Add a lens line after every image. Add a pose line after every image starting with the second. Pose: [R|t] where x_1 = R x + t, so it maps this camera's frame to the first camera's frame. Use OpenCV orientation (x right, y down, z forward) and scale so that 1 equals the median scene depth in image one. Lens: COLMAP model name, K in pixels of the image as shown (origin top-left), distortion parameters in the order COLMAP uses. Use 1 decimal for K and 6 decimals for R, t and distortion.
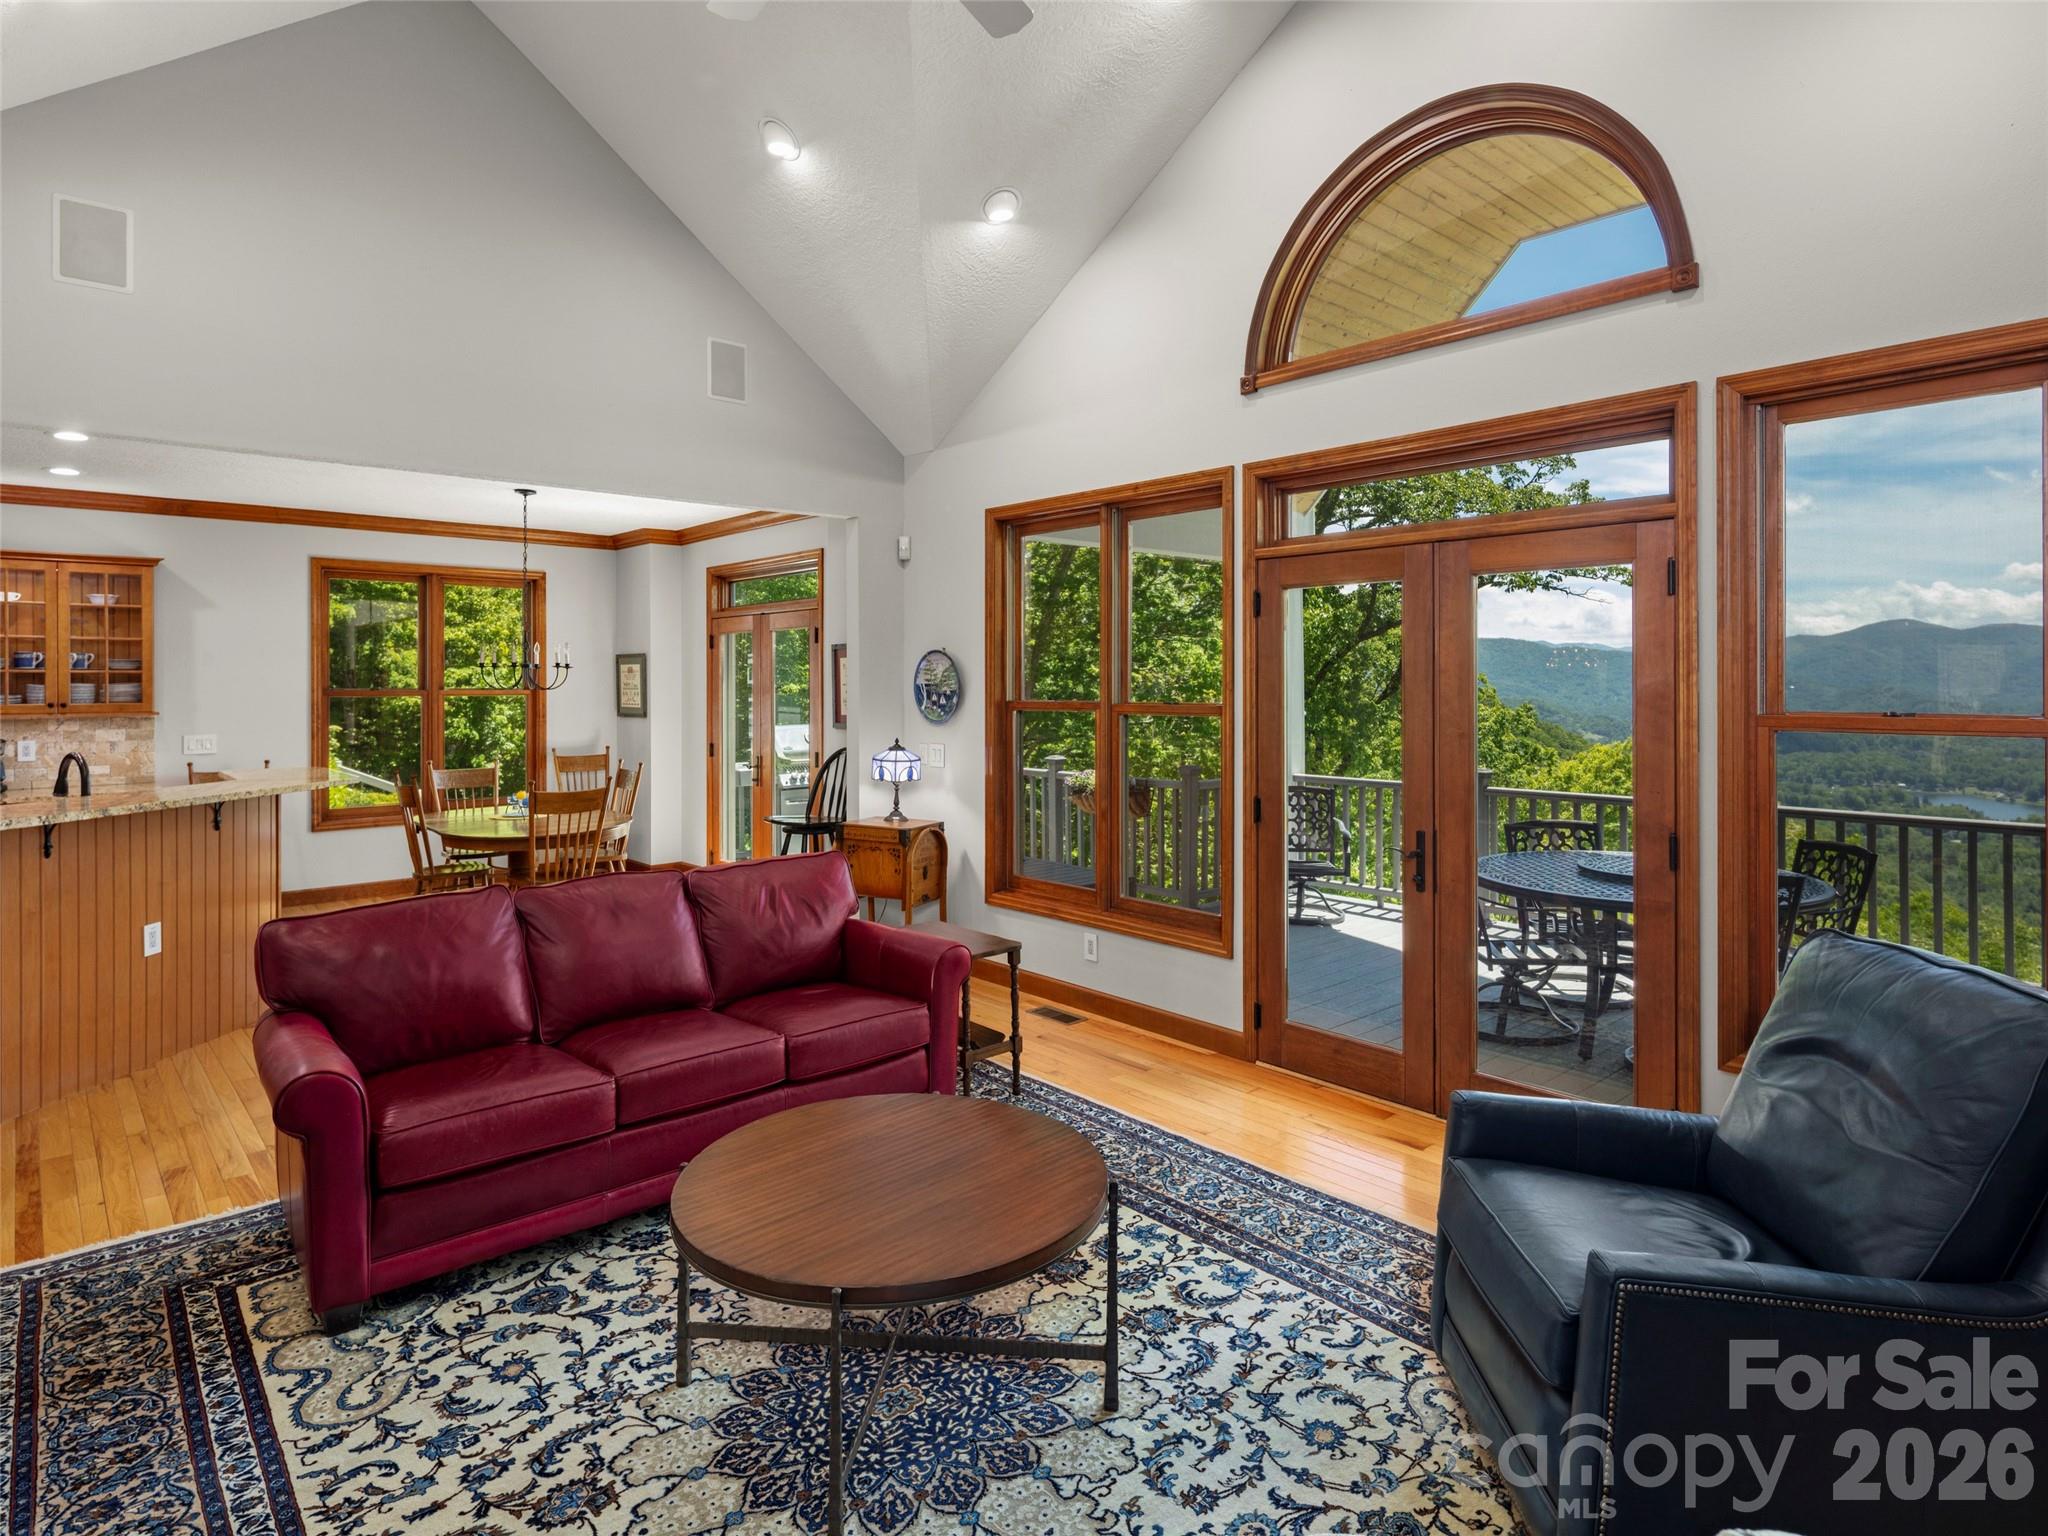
lens RADIAL K [[1125.8, 0, 1039.5], [0, 1125.8, 680.3], [0, 0, 1]] dist [0.005553, -0.005669]
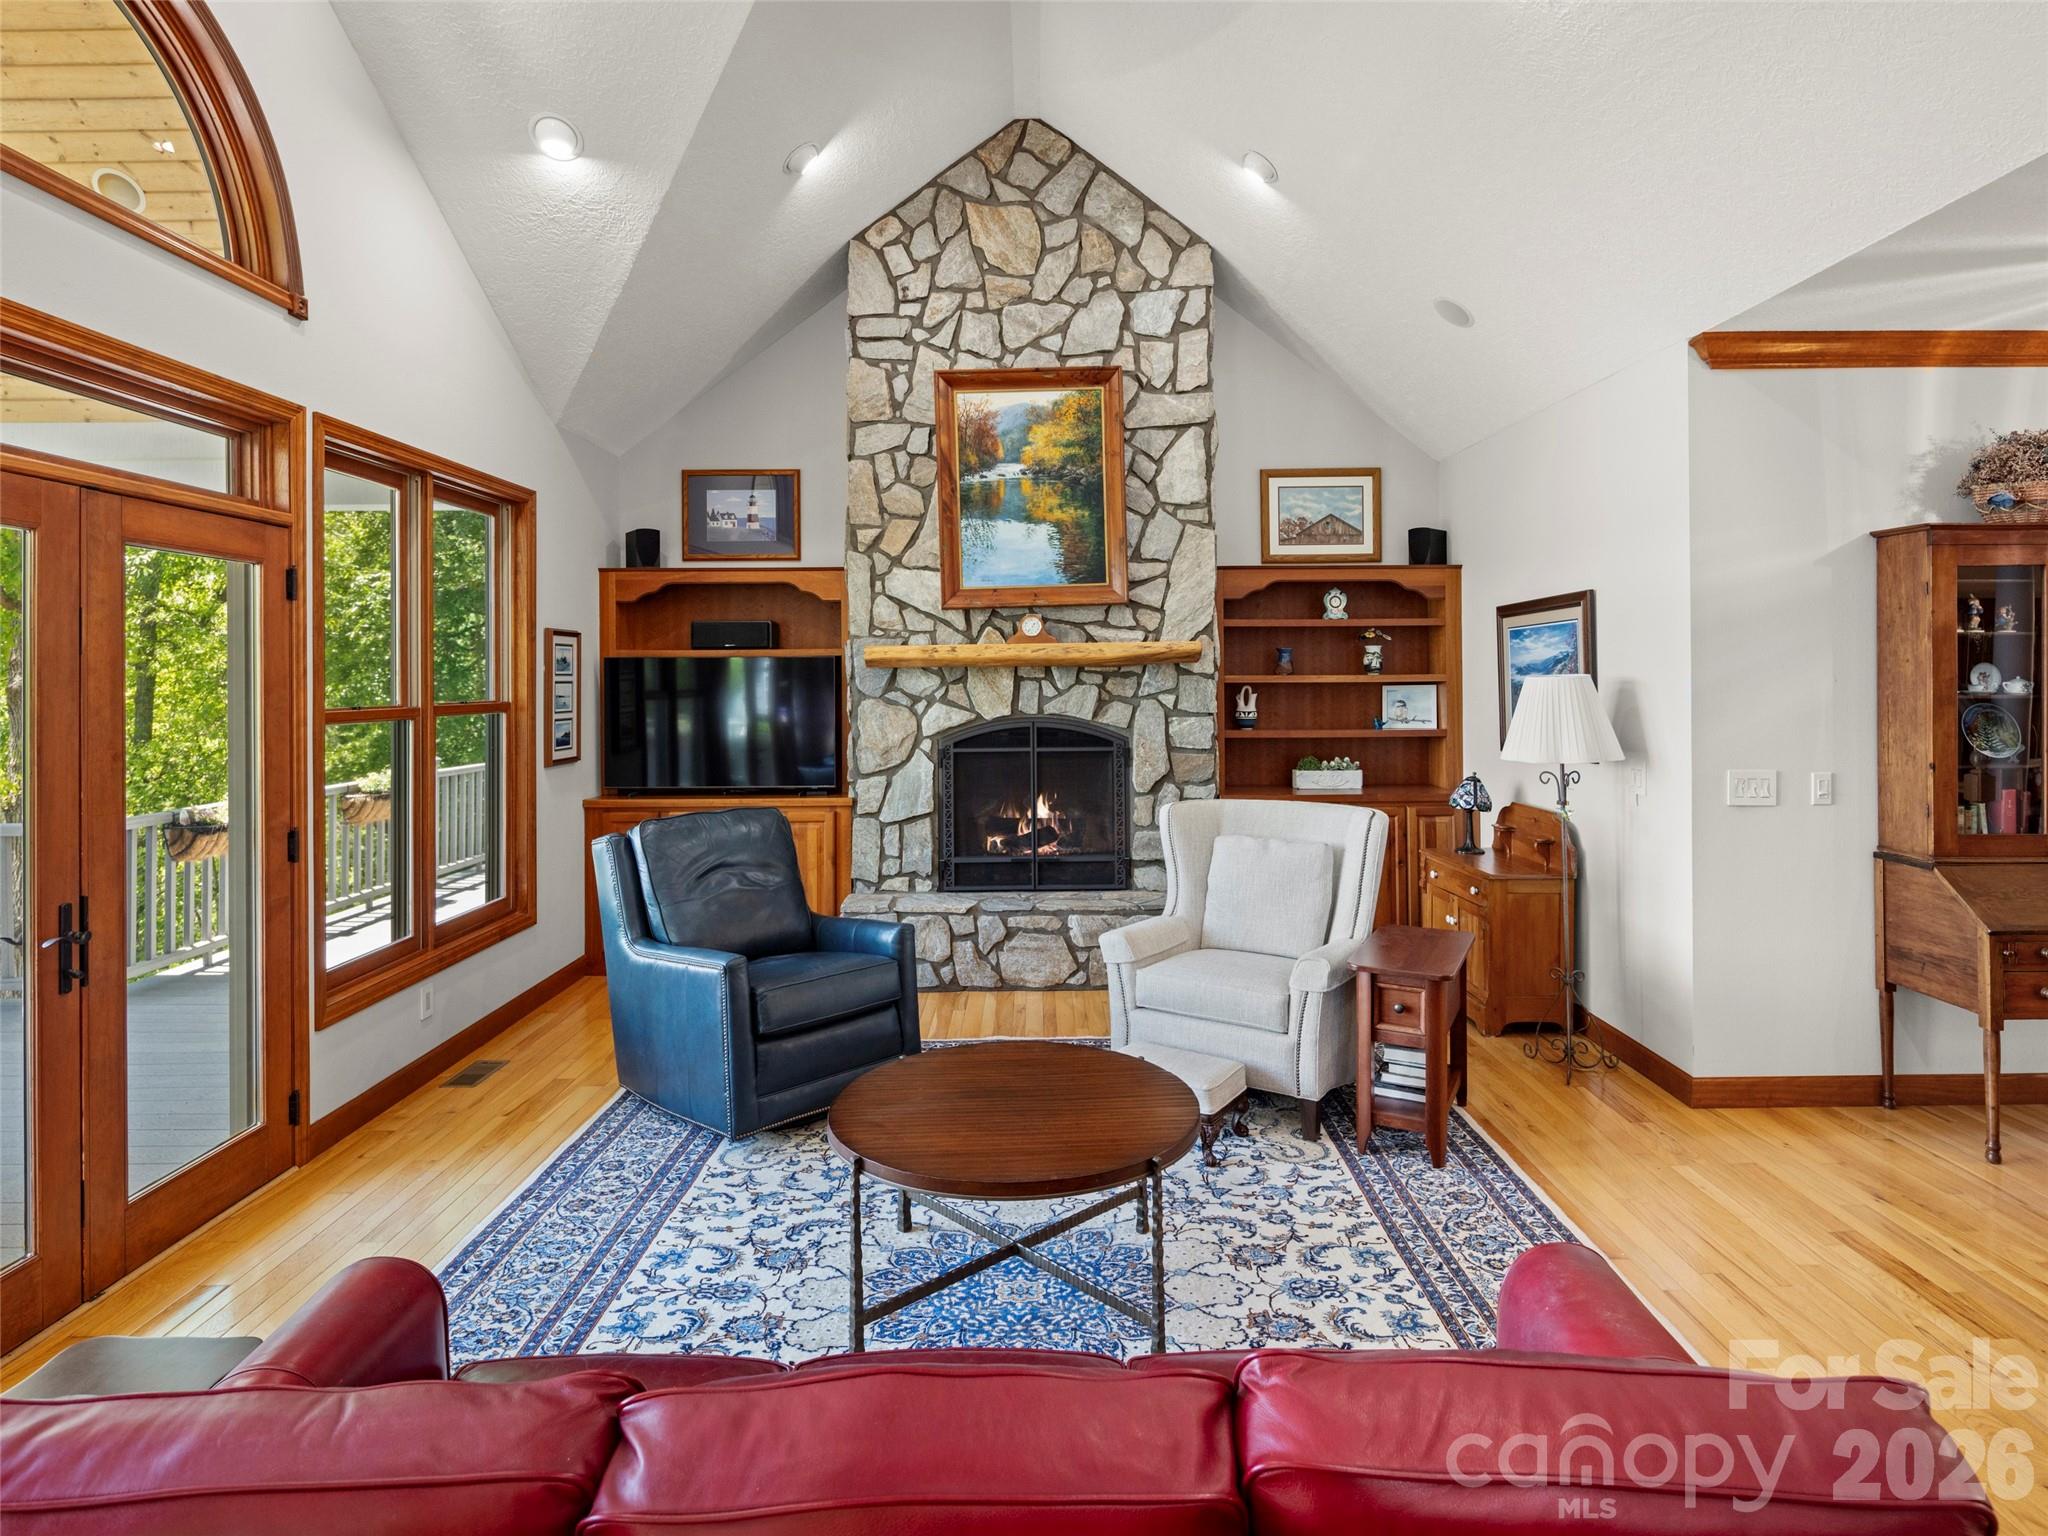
lens RADIAL K [[1125.8, 0, 1041.3], [0, 1125.8, 667.4], [0, 0, 1]] dist [0.005553, -0.005669]
pose [[-0.746814, 0.012312, 0.664919, -0.364075], [0.007020, 0.999919, -0.010630, 0.000987], [-0.664996, -0.003270, -0.746840, 0.728261]]
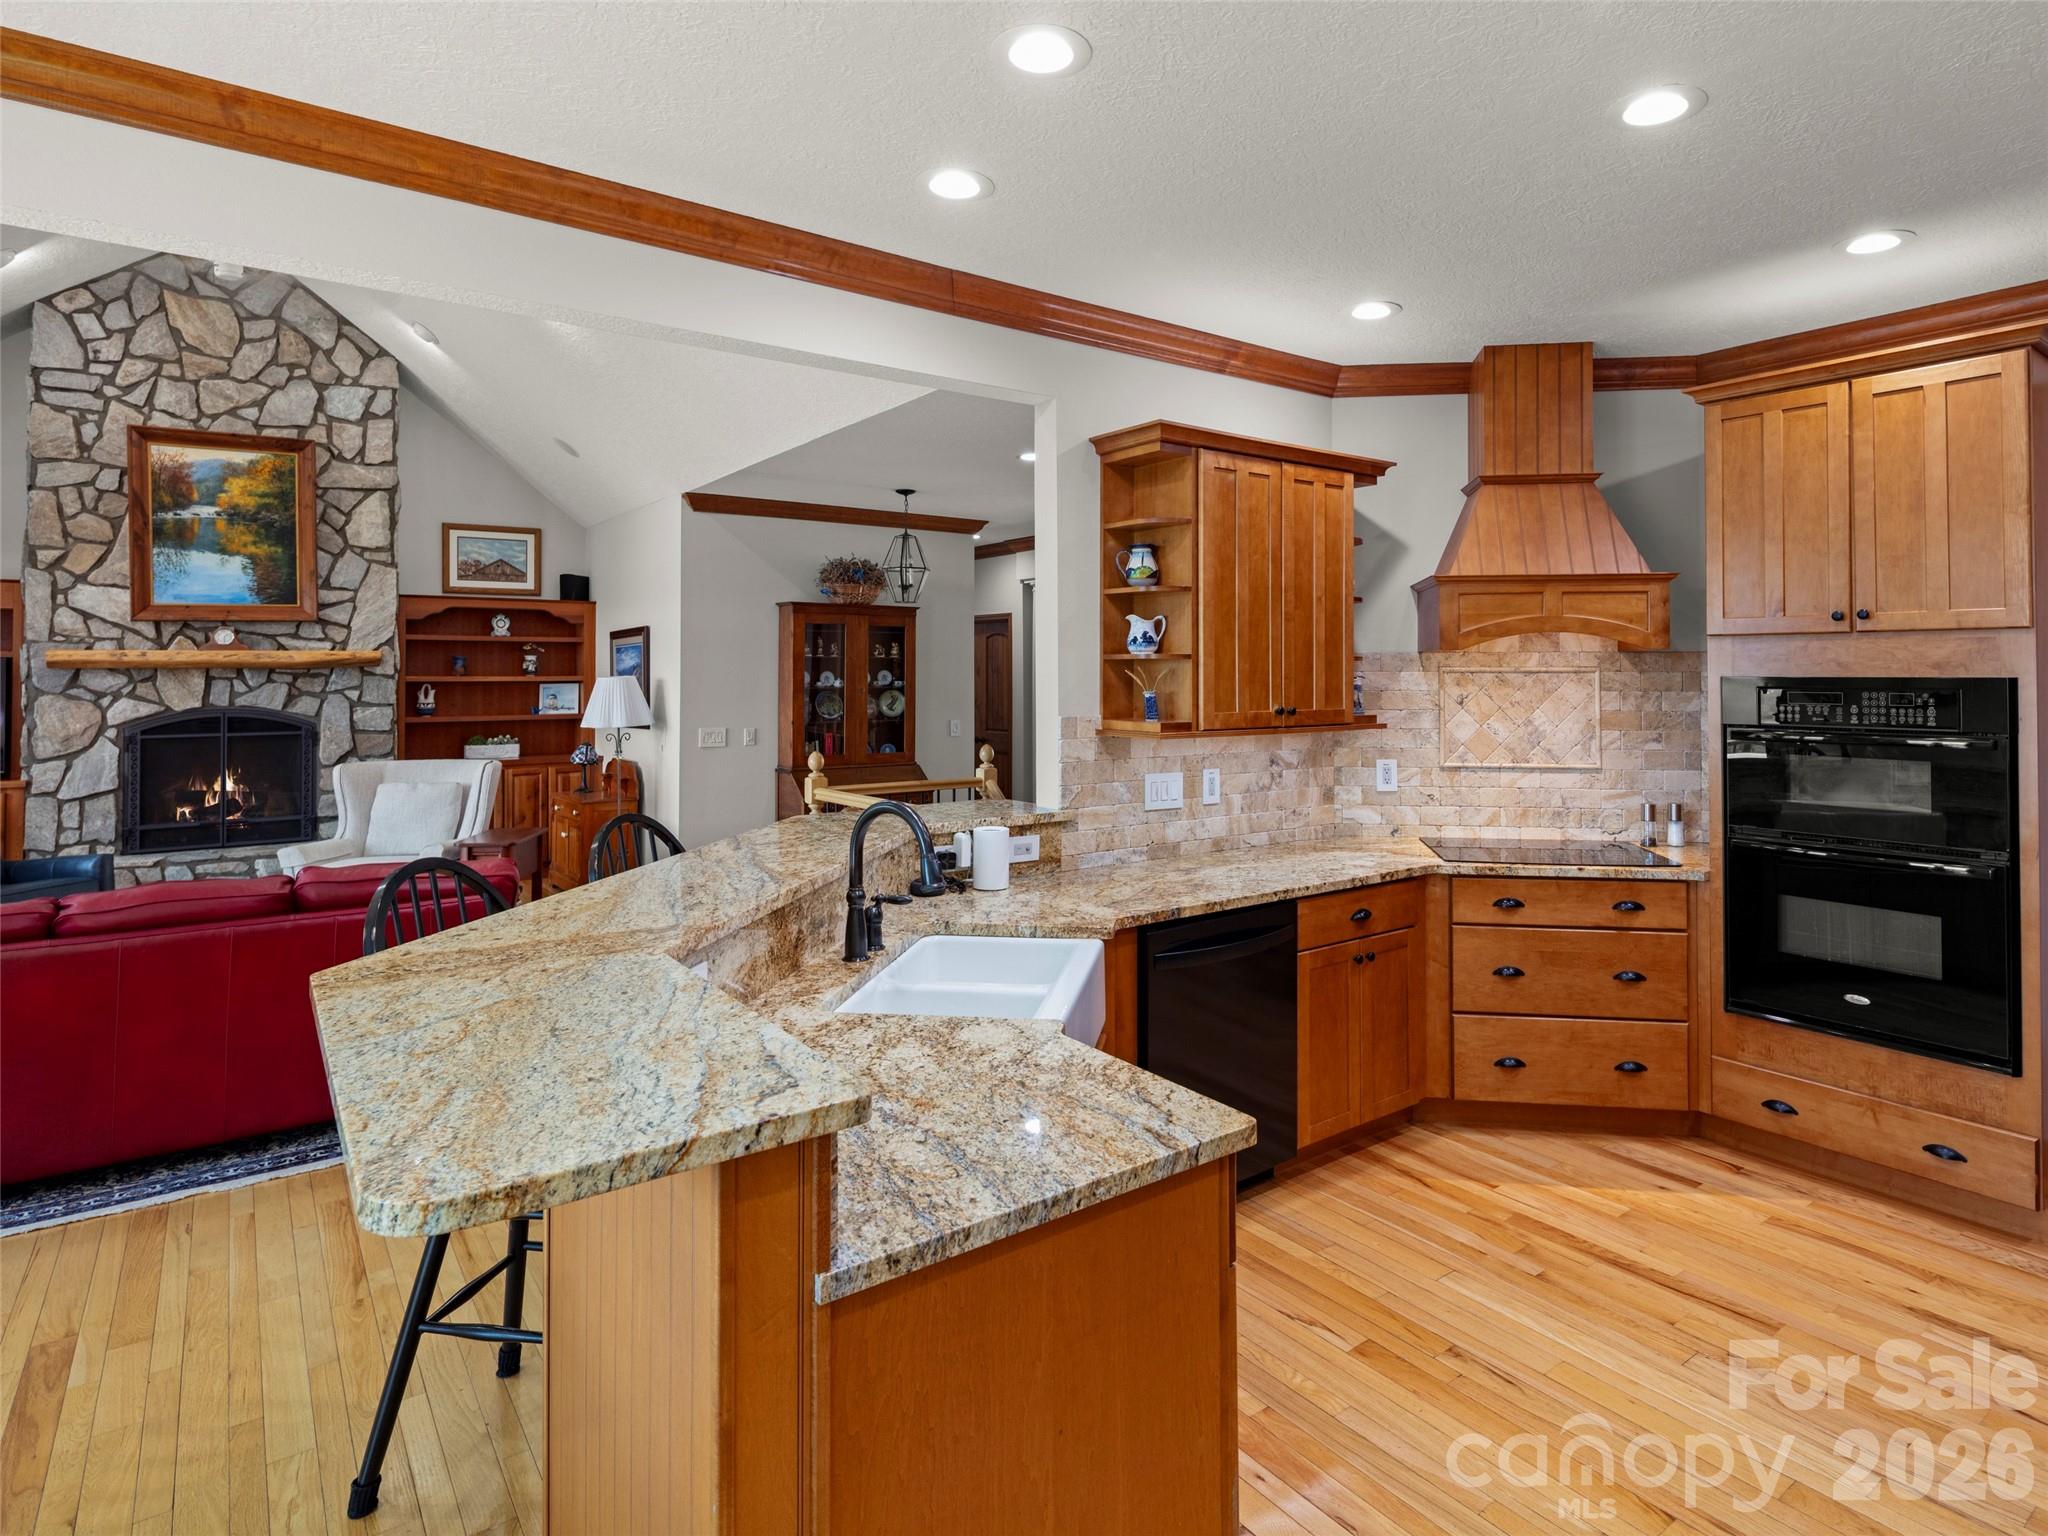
lens RADIAL K [[1125.8, 0, 1100.4], [0, 1125.8, 654.6], [0, 0, 1]] dist [0.005553, -0.005669]
pose [[-0.997107, 0.006118, 0.075765, -0.739668], [0.004580, 0.999780, -0.020466, 0.004224], [-0.075874, -0.020060, -0.996916, 1.140475]]
